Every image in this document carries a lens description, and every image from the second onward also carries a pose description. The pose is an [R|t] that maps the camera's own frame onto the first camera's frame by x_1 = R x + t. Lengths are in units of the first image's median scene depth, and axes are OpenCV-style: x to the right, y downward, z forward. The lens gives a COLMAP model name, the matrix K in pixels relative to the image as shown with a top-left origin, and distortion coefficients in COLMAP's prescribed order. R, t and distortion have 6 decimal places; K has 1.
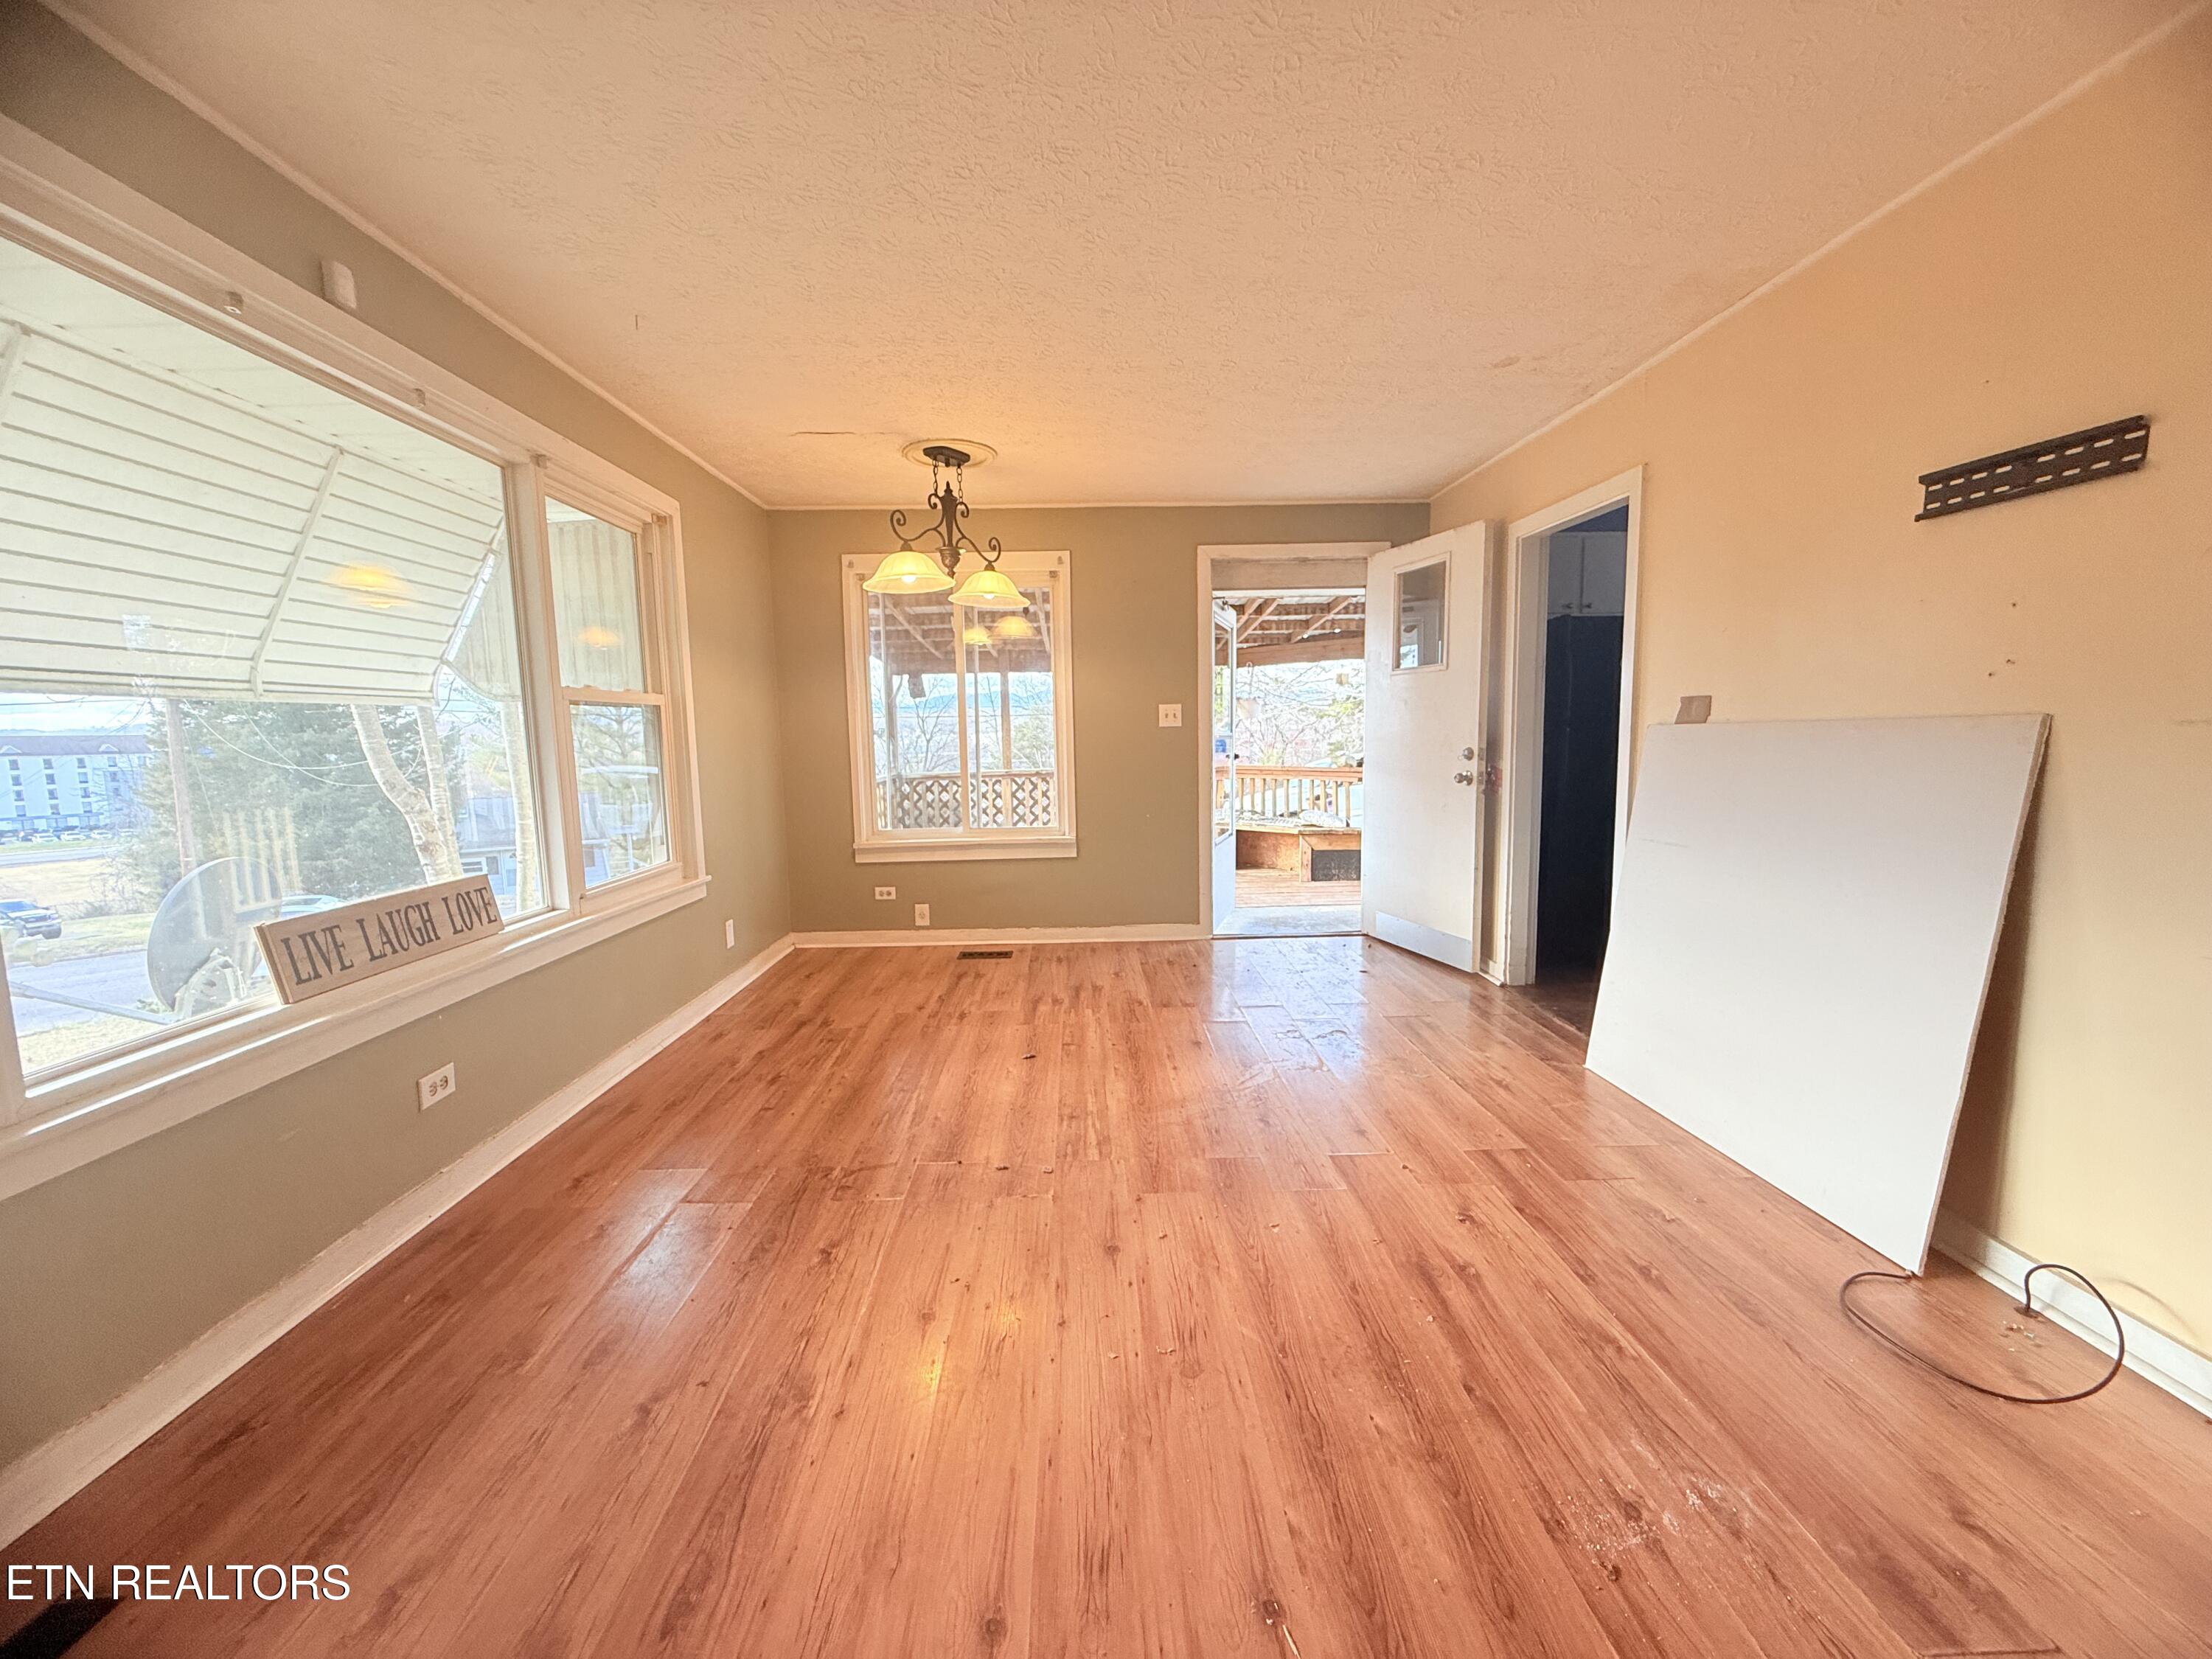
lens RADIAL K [[873.1, 0, 1100.3], [0, 873.1, 830.9], [0, 0, 1]] dist [-0.001958, -0.000680]
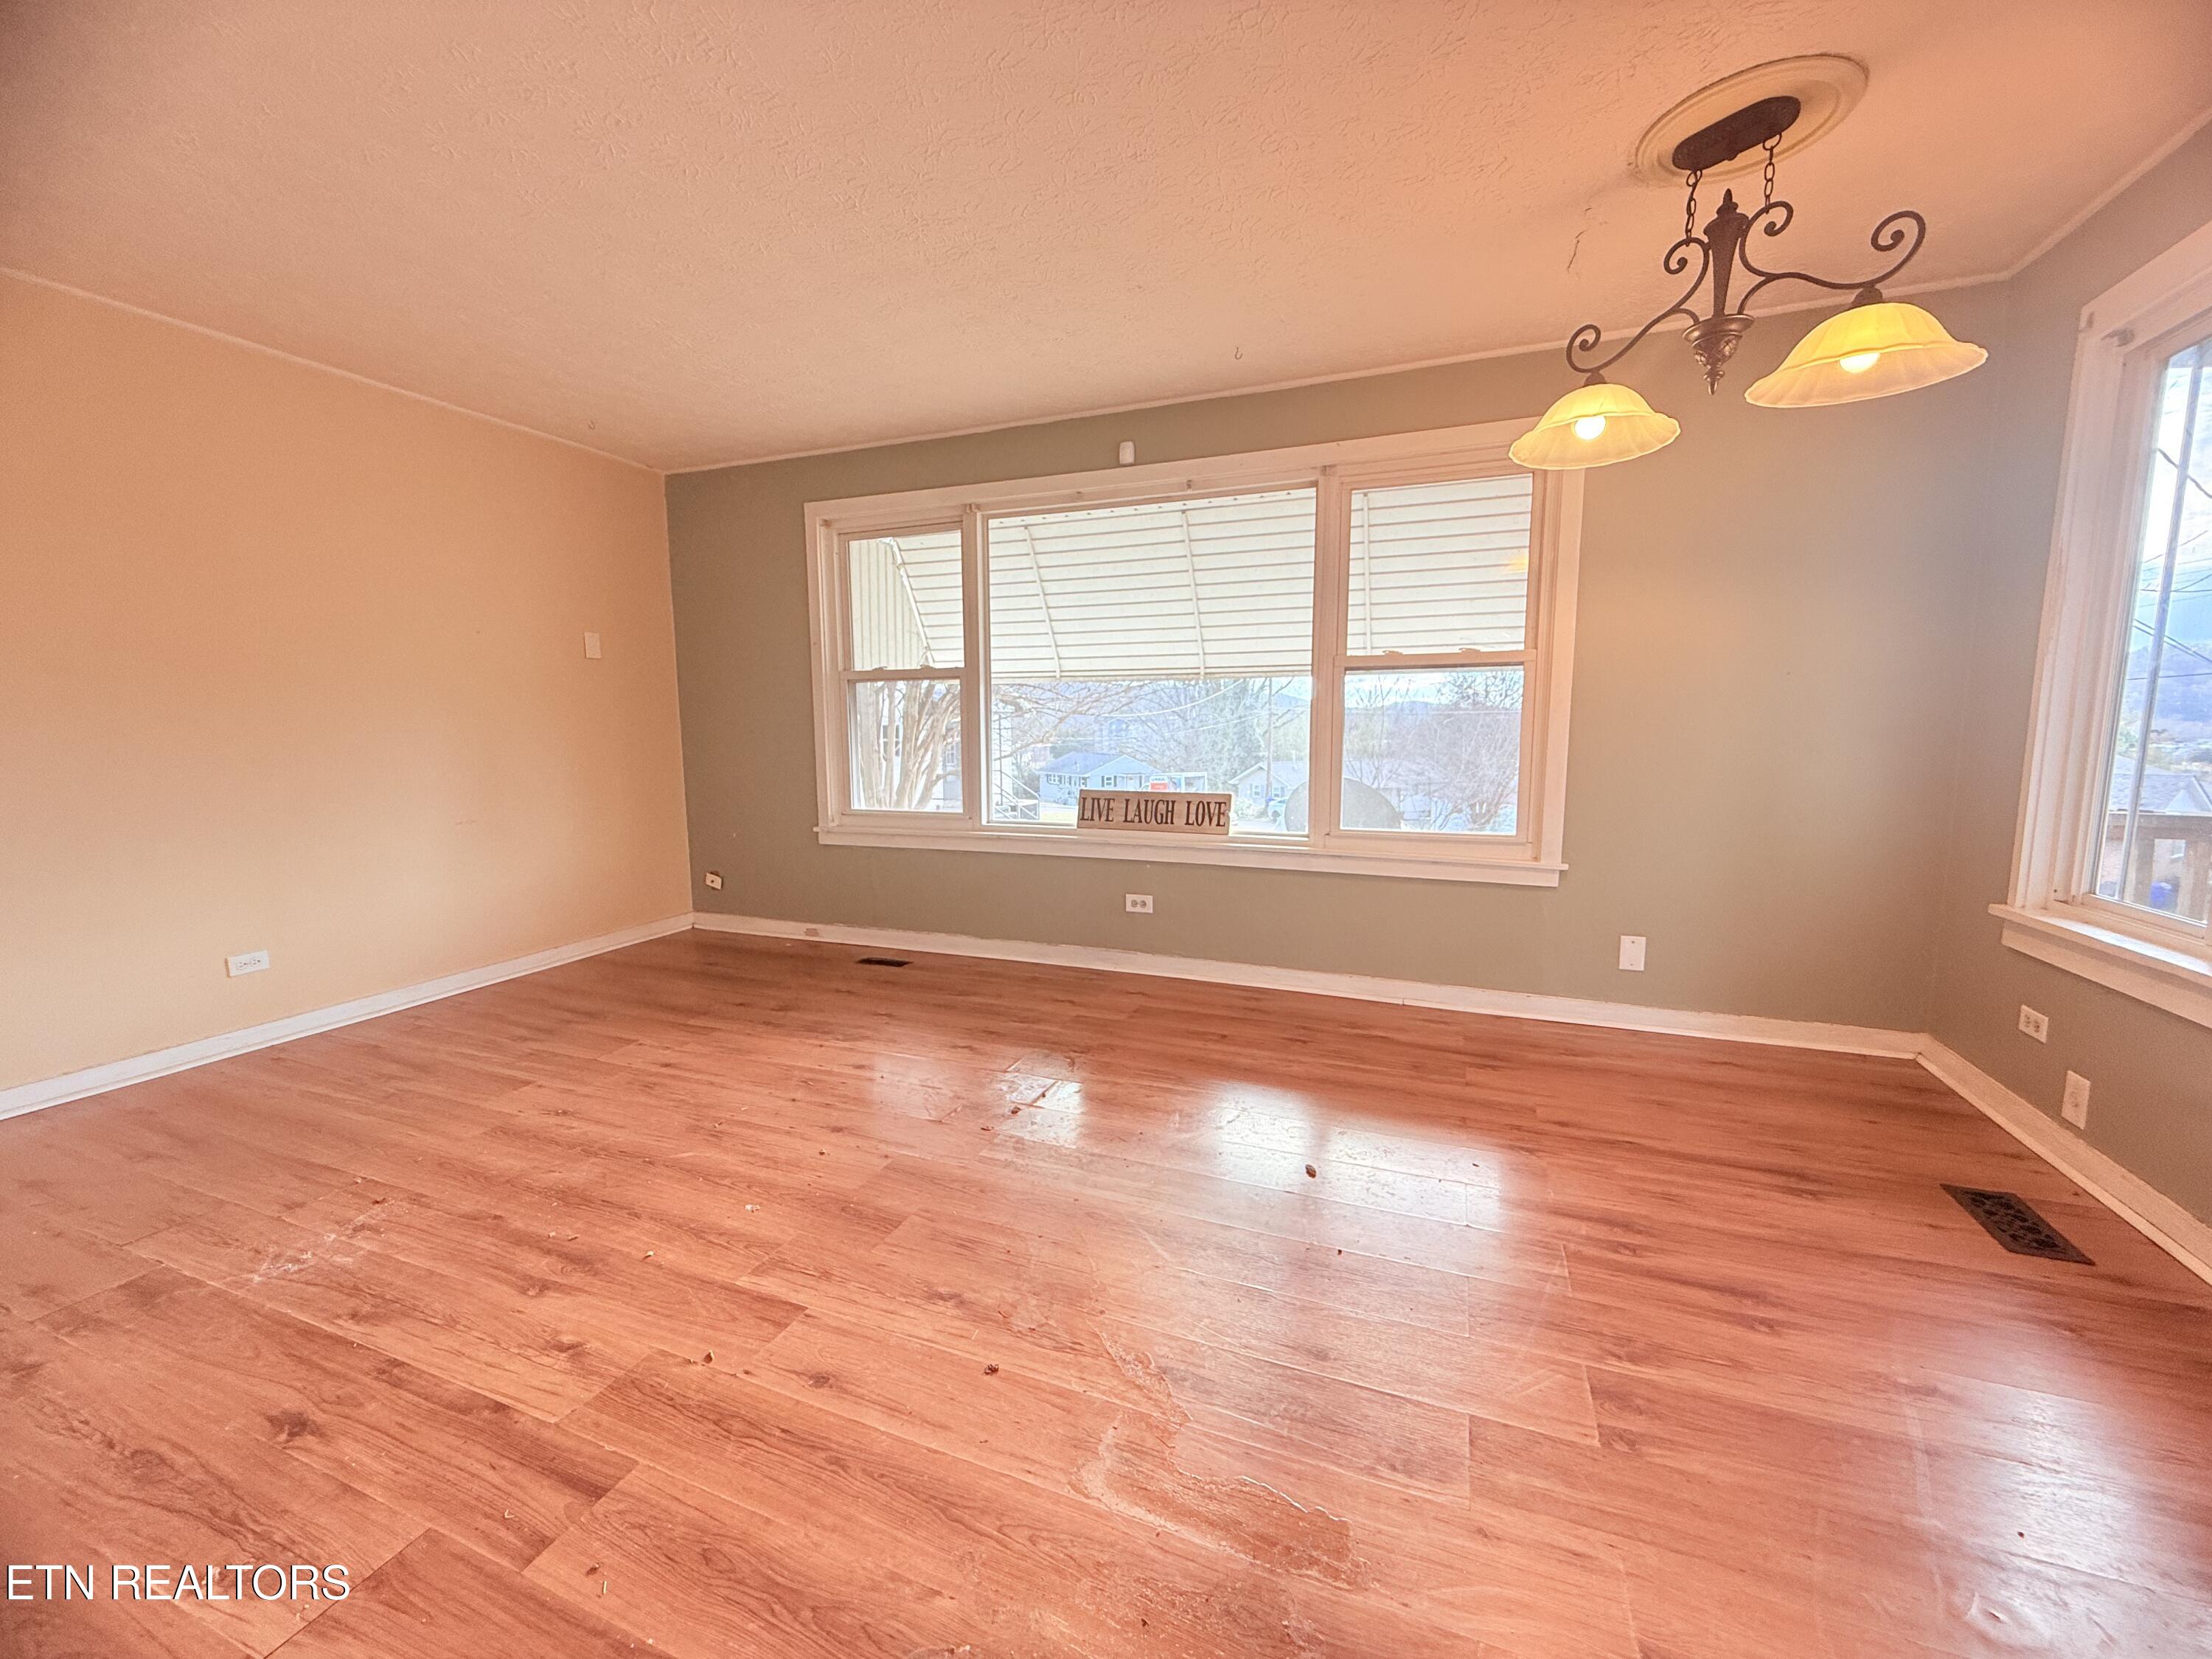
lens RADIAL K [[873.1, 0, 1098.0], [0, 873.1, 826.3], [0, 0, 1]] dist [-0.001958, -0.000680]
pose [[-0.391684, 0.127243, -0.911259, 0.820846], [-0.092534, 0.979923, 0.176604, -0.153920], [0.915435, 0.153496, -0.372046, 1.541102]]
